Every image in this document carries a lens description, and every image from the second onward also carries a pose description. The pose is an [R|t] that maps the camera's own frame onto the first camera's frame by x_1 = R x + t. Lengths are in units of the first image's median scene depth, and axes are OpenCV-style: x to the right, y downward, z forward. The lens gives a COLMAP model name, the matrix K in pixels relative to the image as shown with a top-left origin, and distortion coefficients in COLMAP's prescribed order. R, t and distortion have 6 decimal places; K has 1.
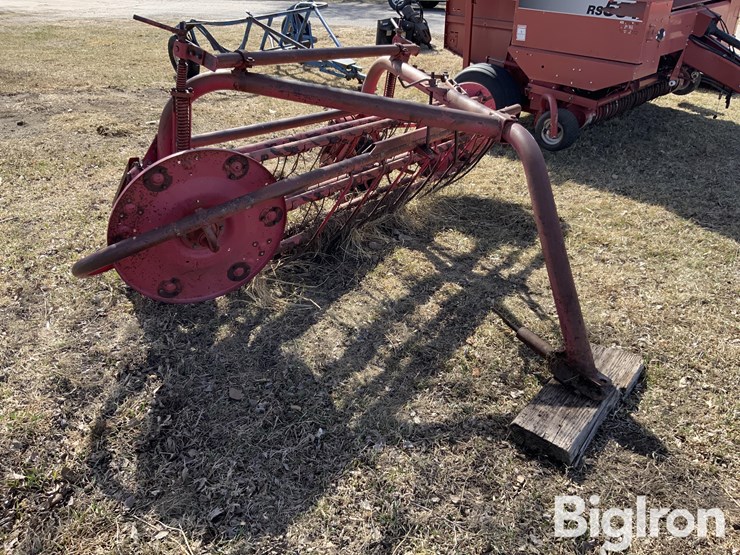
lens RADIAL K [[607.1, 0, 371.1], [0, 607.1, 276.7], [0, 0, 1]] dist [0.016153, -0.049291]
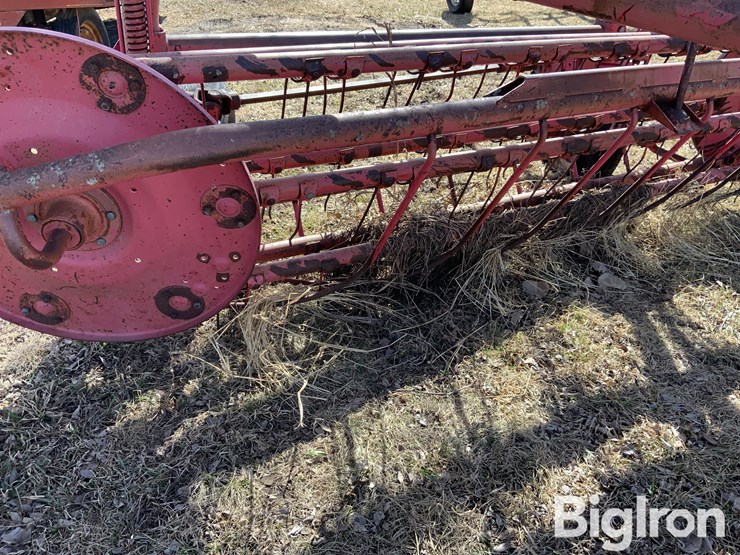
lens RADIAL K [[607.1, 0, 371.7], [0, 607.1, 275.2], [0, 0, 1]] dist [0.016153, -0.049291]
pose [[0.877138, 0.223011, -0.425318, 0.110103], [-0.197979, 0.974798, 0.102830, -0.094920], [0.437532, -0.005992, 0.899183, 0.510367]]
